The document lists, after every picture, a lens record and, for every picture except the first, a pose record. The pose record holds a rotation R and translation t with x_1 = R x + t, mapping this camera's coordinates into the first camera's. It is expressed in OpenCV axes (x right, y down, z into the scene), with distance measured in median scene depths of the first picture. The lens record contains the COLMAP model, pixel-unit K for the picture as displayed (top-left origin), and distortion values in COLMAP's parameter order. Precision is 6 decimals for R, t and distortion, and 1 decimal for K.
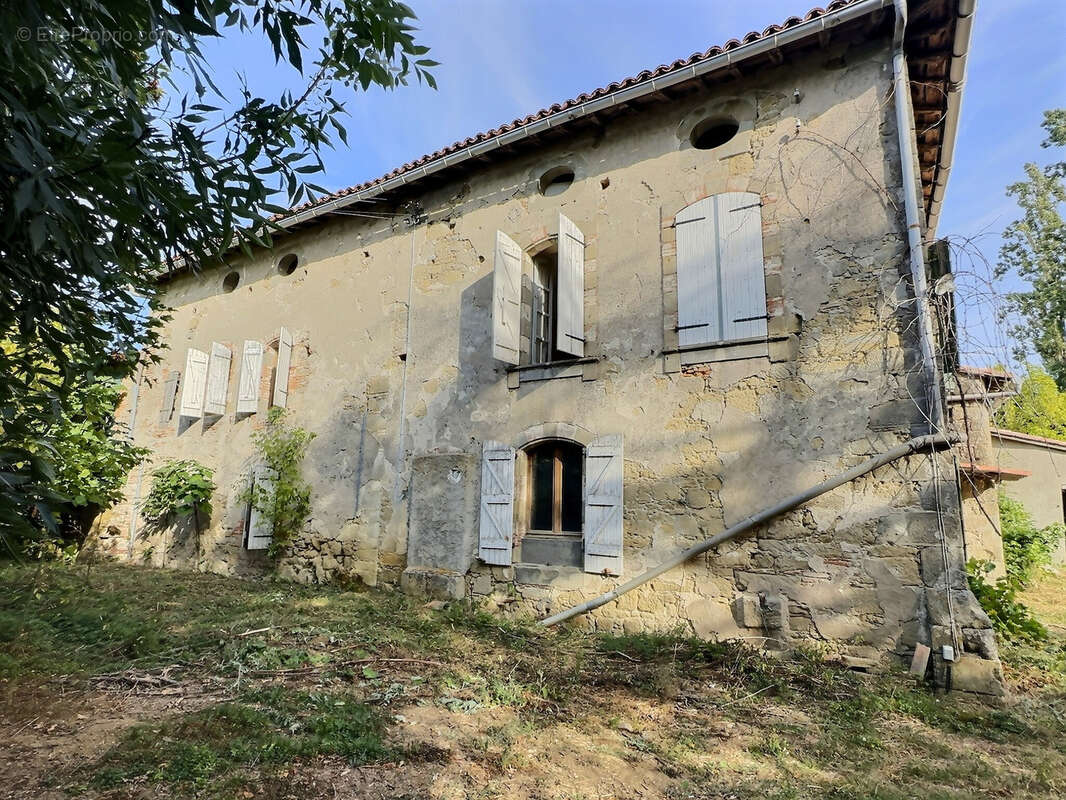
lens RADIAL K [[572.1, 0, 533.0], [0, 572.1, 400.0], [0, 0, 1]] dist [-0.001004, 0.000081]
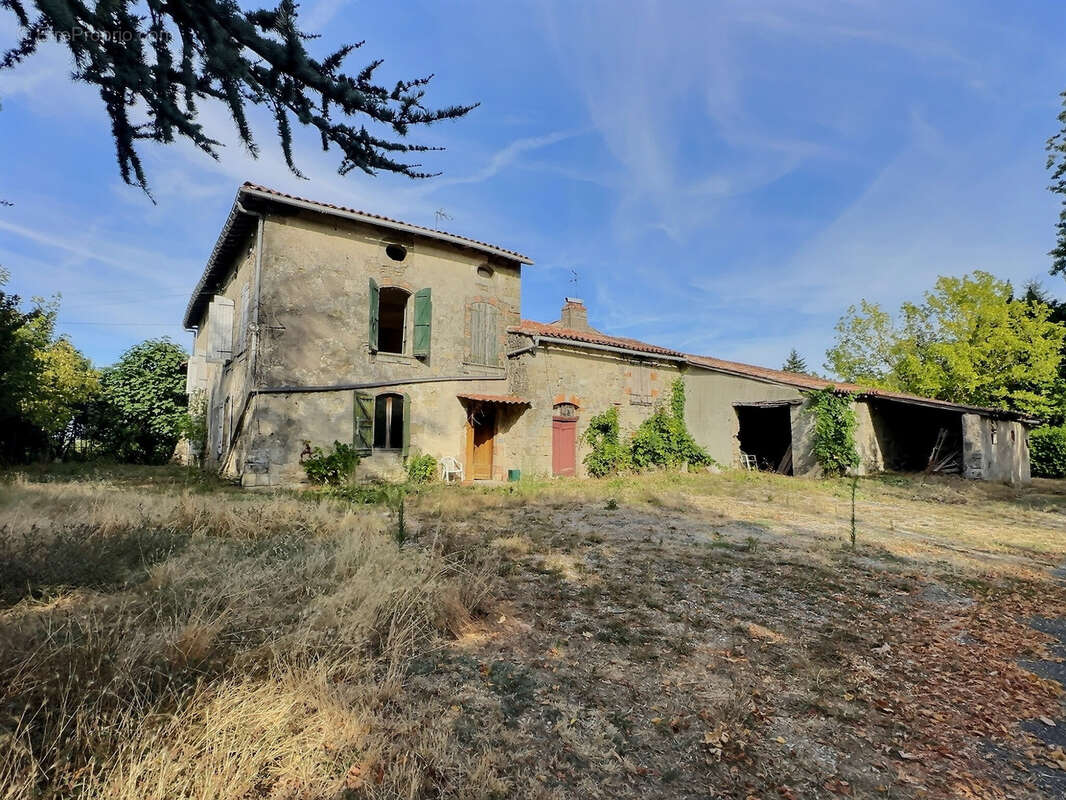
lens RADIAL K [[556.4, 0, 533.0], [0, 556.4, 400.0], [0, 0, 1]] dist [-0.001363, -0.000527]
pose [[0.918966, -0.058916, -0.389910, 1.951993], [0.094083, 0.992979, 0.071699, 0.035822], [0.382949, -0.102573, 0.918057, -0.521980]]
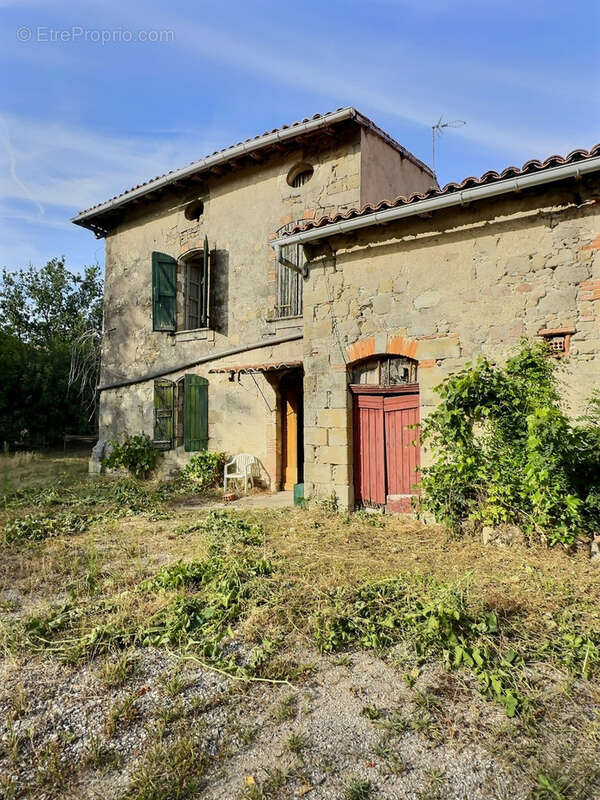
lens RADIAL K [[417.5, 0, 300.0], [0, 417.5, 400.0], [0, 0, 1]] dist [-0.001363, -0.000527]
pose [[0.030926, -0.089681, -0.995490, 1.974427], [0.178486, 0.980454, -0.082781, 0.336644], [0.983456, -0.175121, 0.046329, 1.341317]]
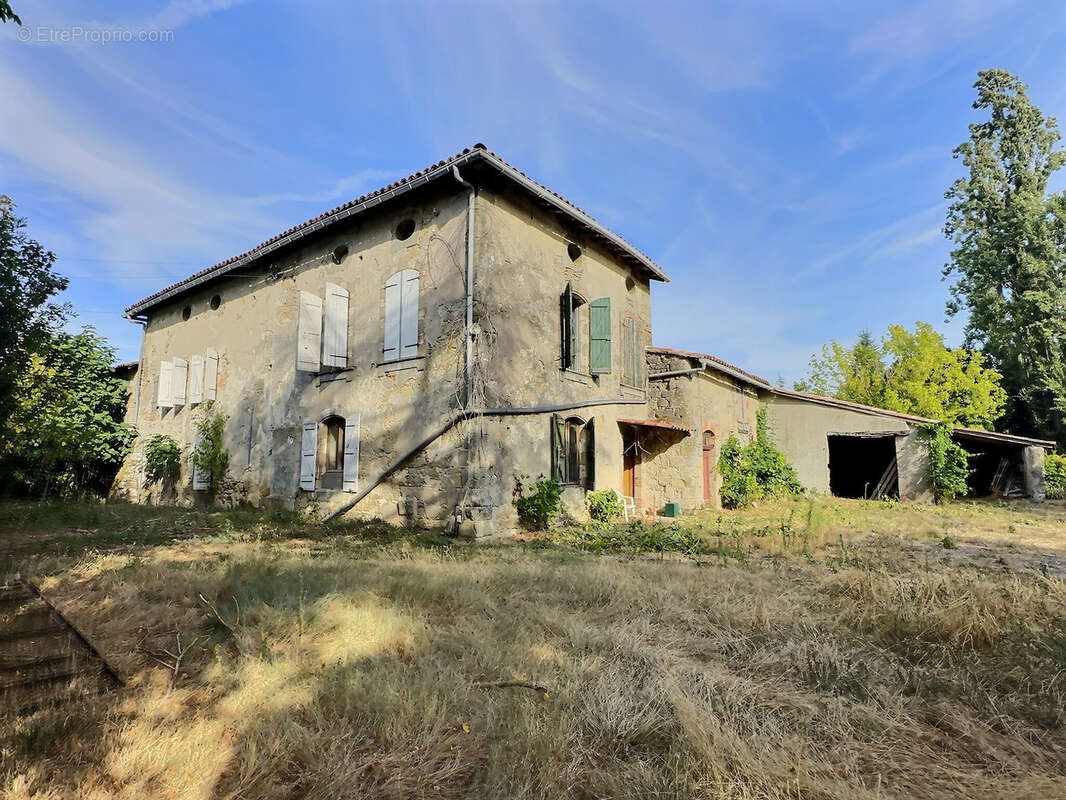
lens RADIAL K [[556.4, 0, 533.0], [0, 556.4, 400.0], [0, 0, 1]] dist [-0.001363, -0.000527]
pose [[0.995593, -0.039510, -0.085055, 0.748413], [0.044742, 0.997164, 0.060510, -0.051274], [0.082424, -0.064049, 0.994537, -0.573427]]
